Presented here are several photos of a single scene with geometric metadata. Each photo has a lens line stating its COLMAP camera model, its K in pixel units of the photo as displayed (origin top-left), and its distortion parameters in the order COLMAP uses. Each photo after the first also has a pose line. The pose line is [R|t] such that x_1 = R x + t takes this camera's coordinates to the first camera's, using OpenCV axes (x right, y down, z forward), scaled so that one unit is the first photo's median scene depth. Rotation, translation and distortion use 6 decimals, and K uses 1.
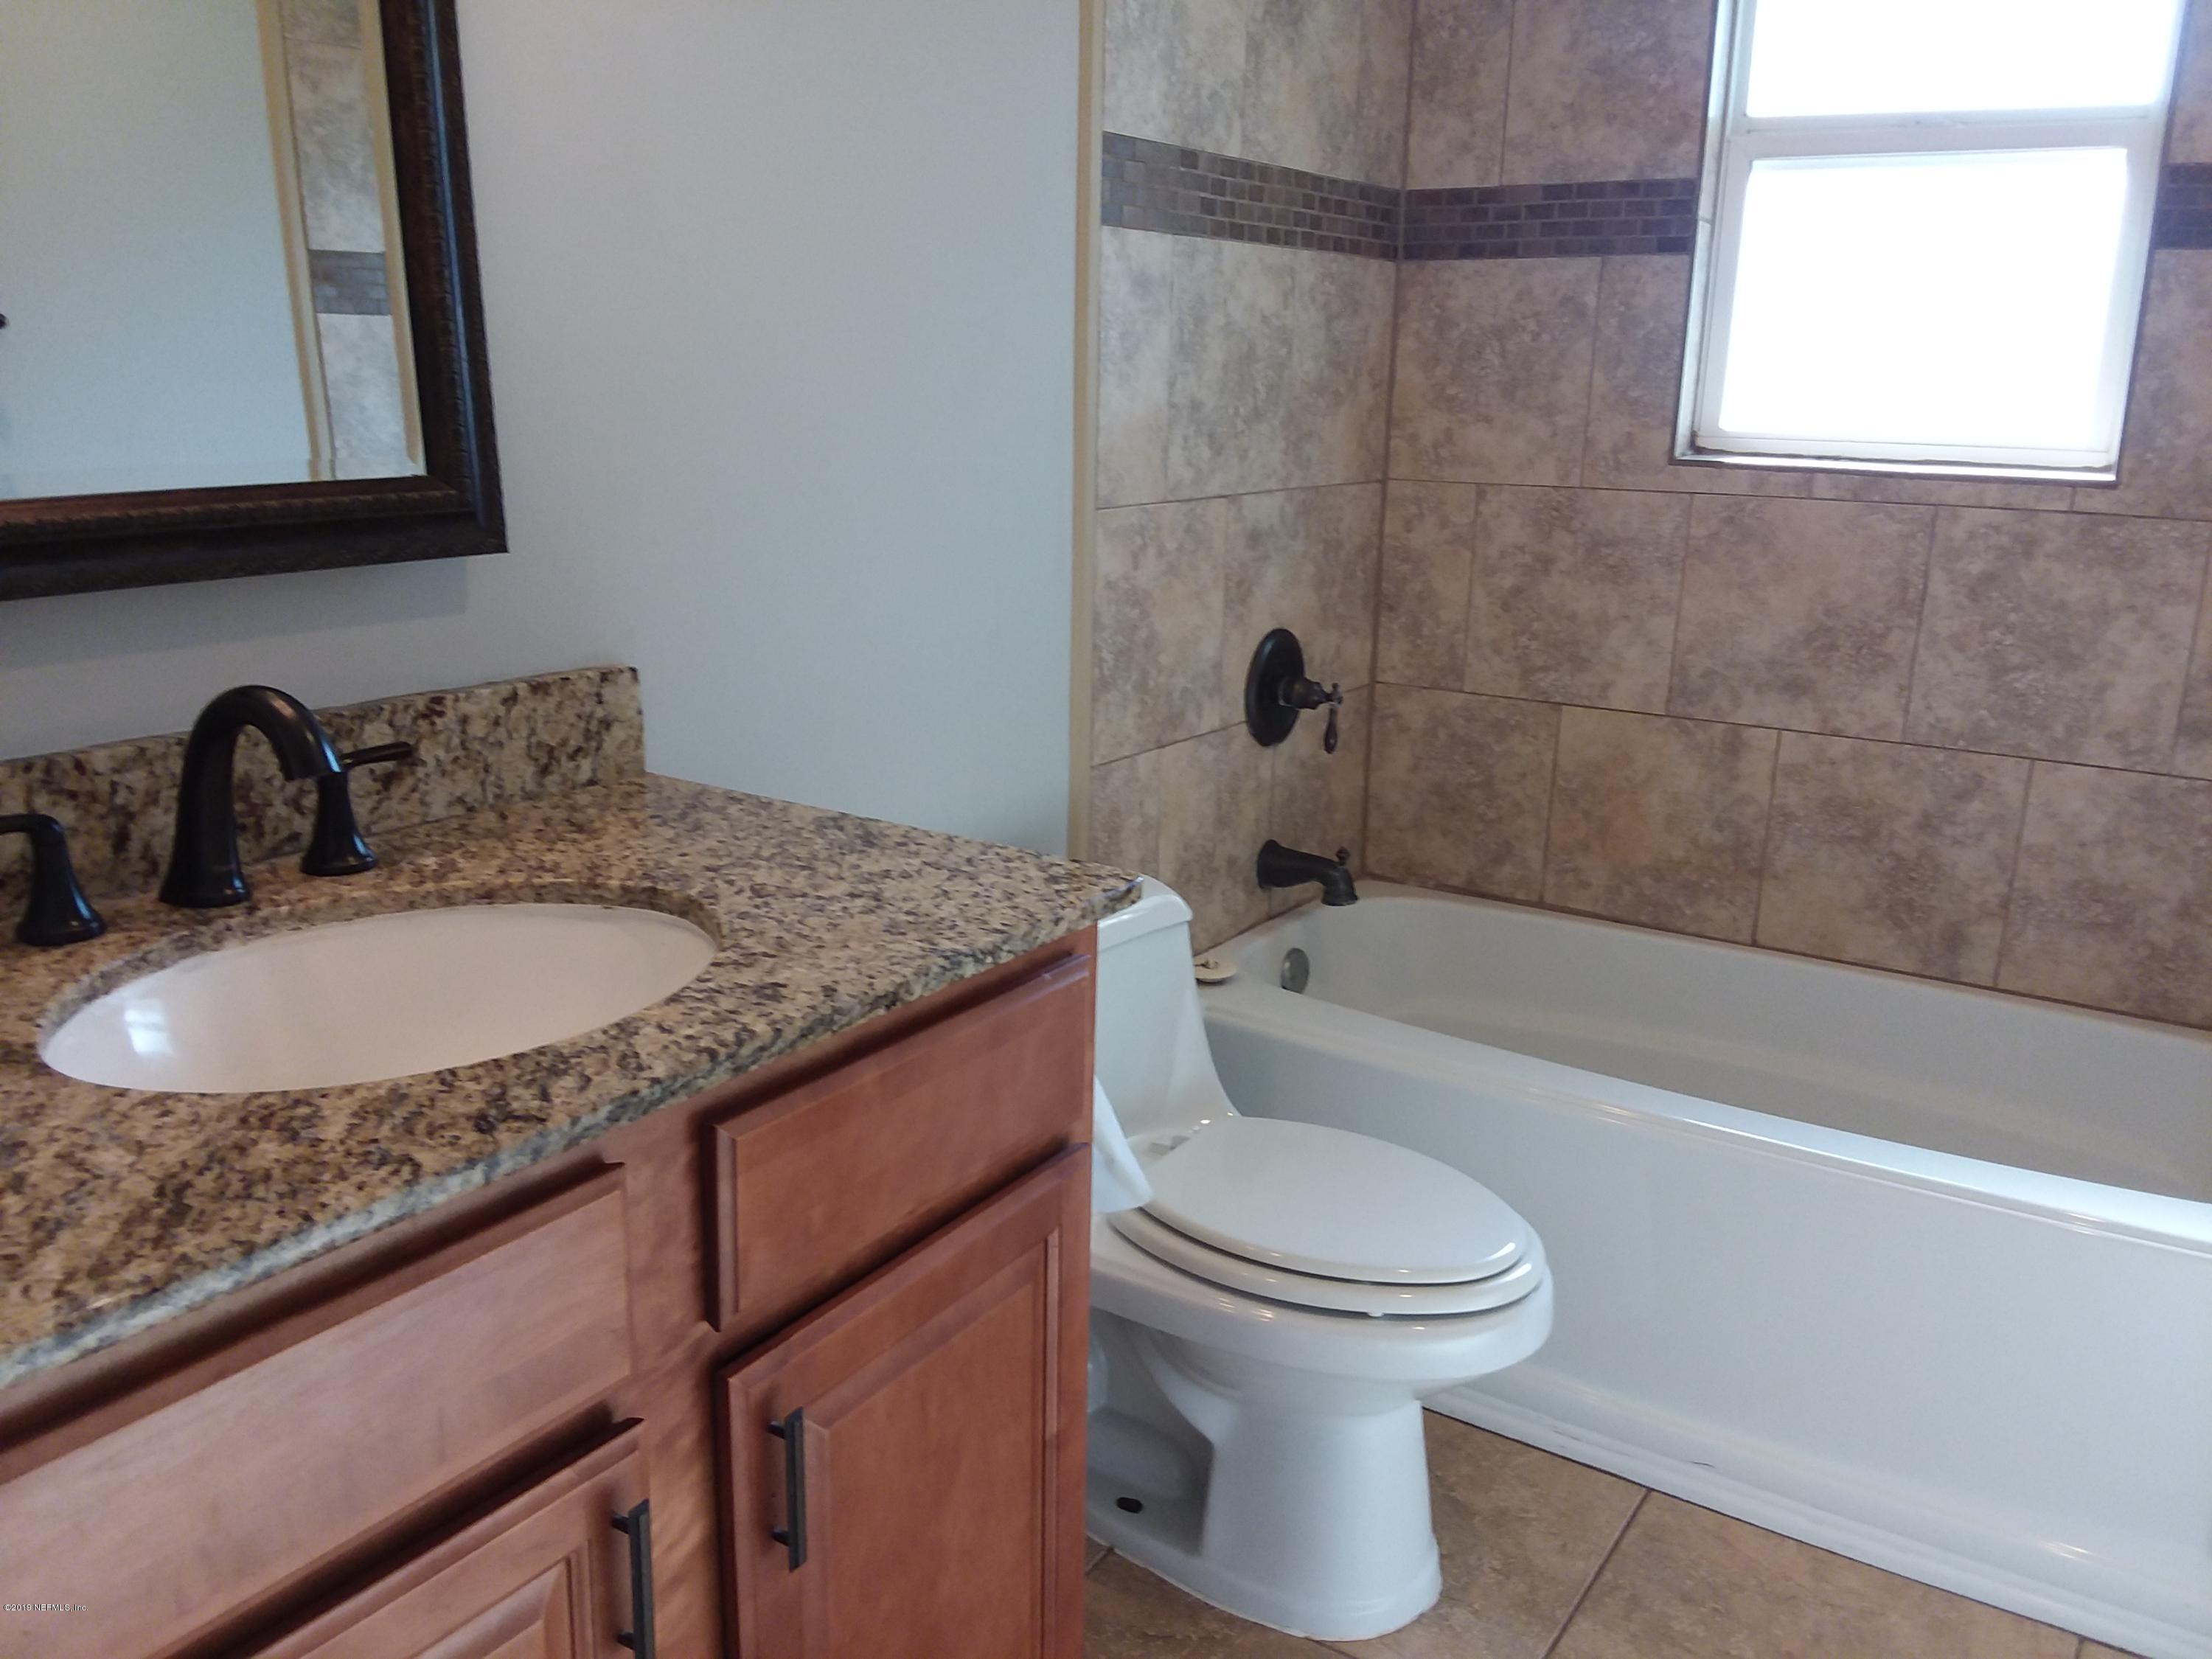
lens RADIAL K [[1796.3, 0, 1122.1], [0, 1796.3, 848.5], [0, 0, 1]] dist [0.132337, -0.240464]
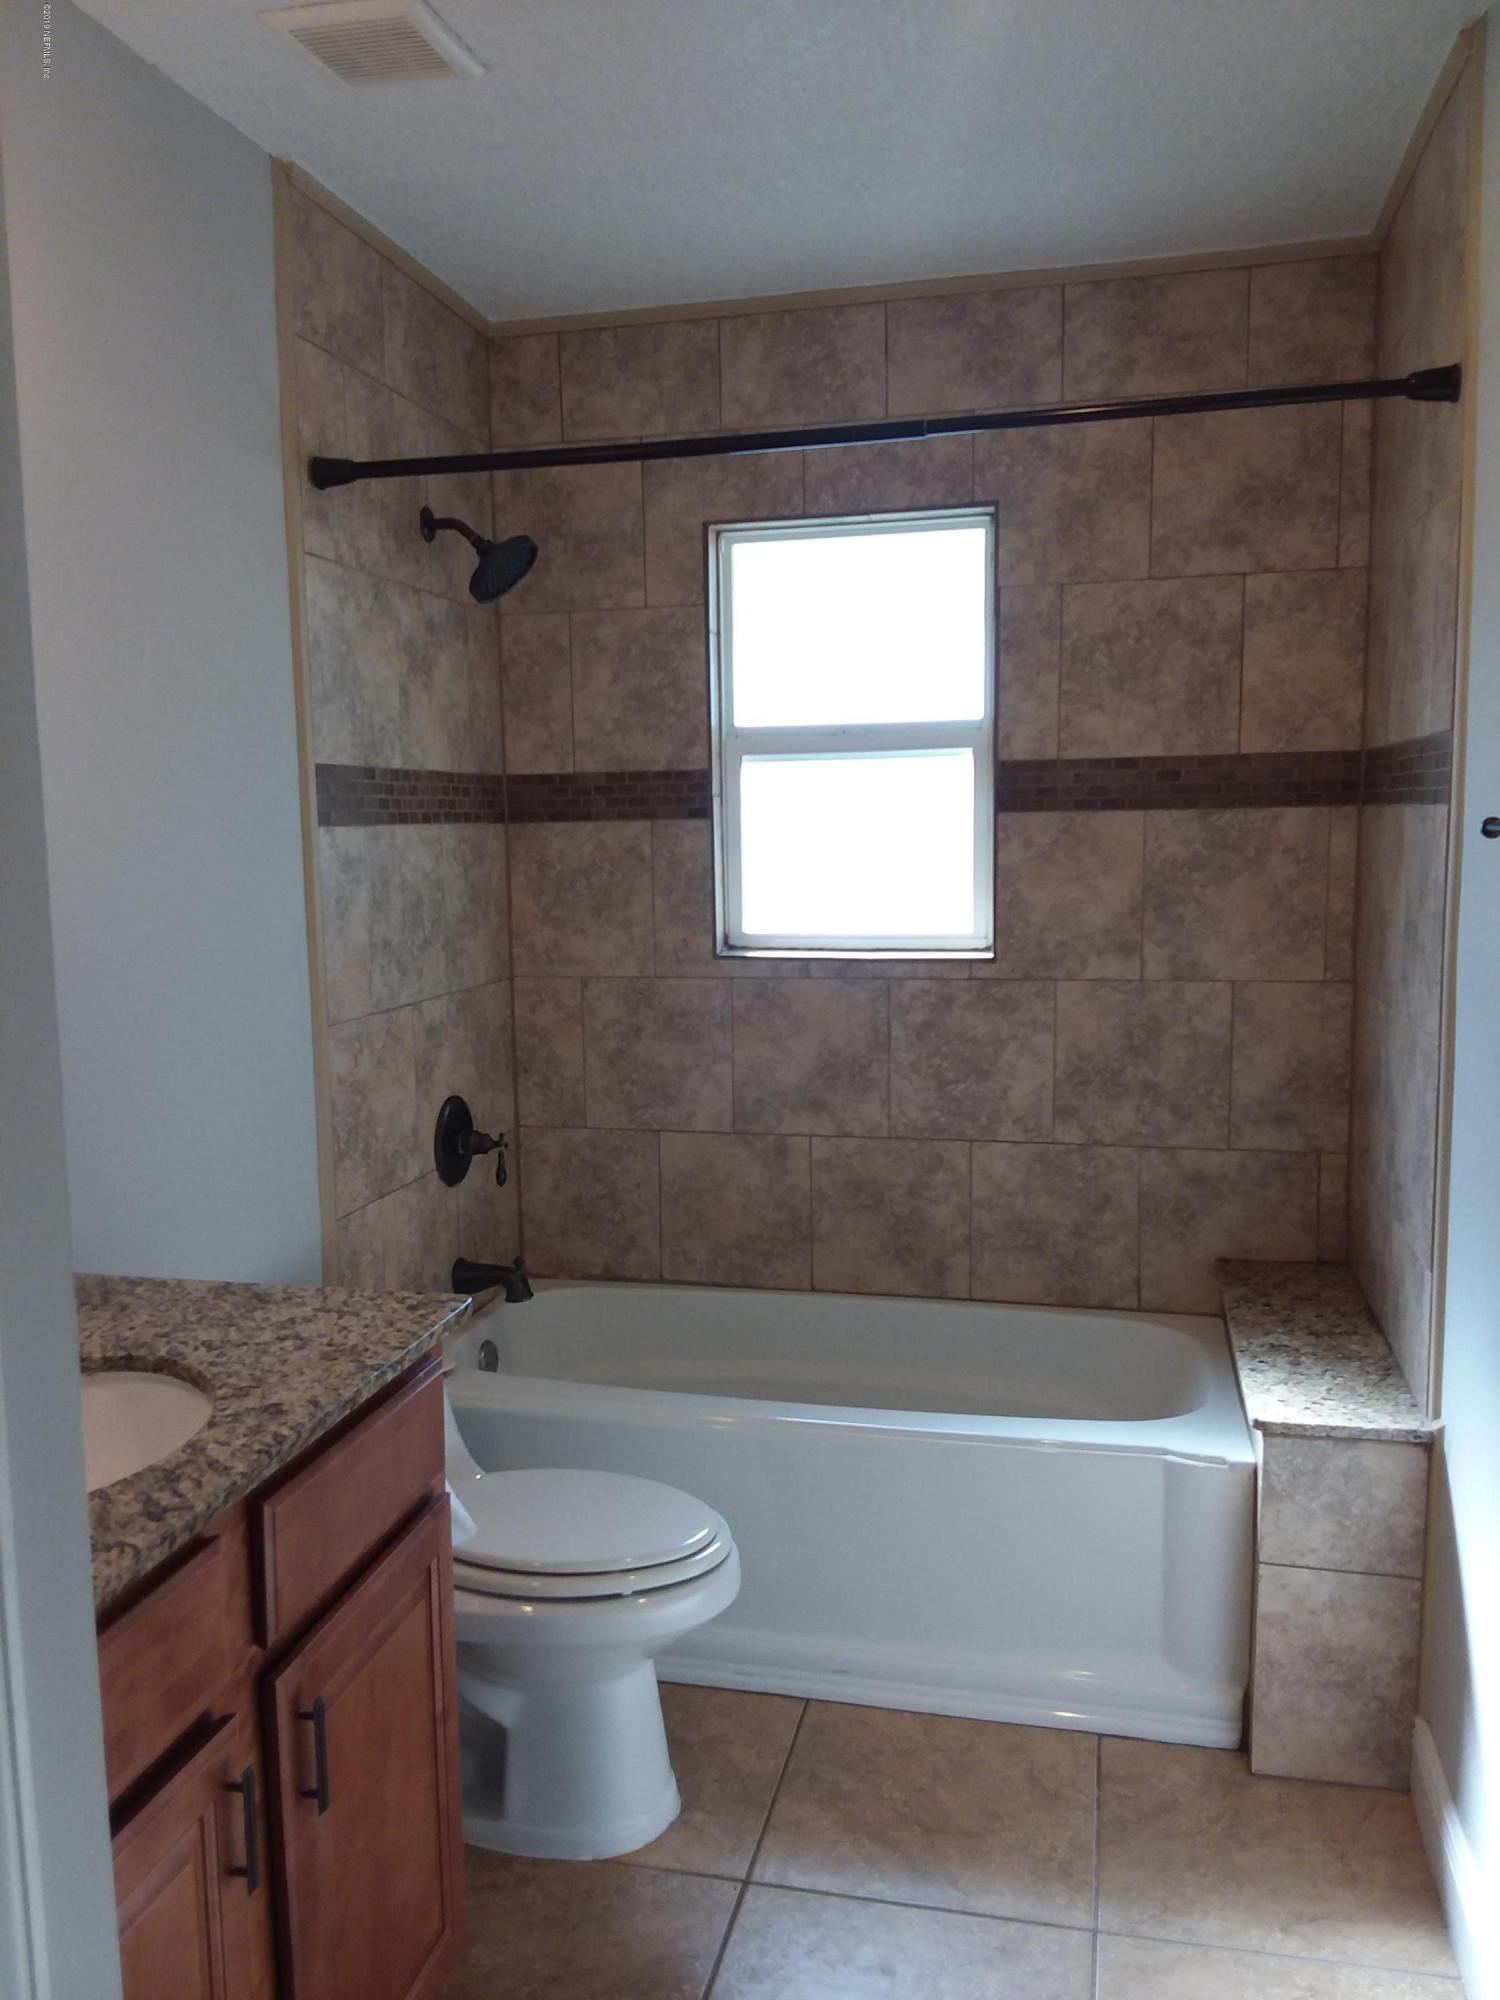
lens RADIAL K [[1596.2, 0, 702.0], [0, 1596.2, 1003.4], [0, 0, 1]] dist [0.144796, -0.228297]
pose [[0.946275, -0.074829, 0.314587, -0.113068], [0.121074, 0.984079, -0.130111, -0.014910], [-0.299842, 0.161209, 0.940269, -0.184414]]
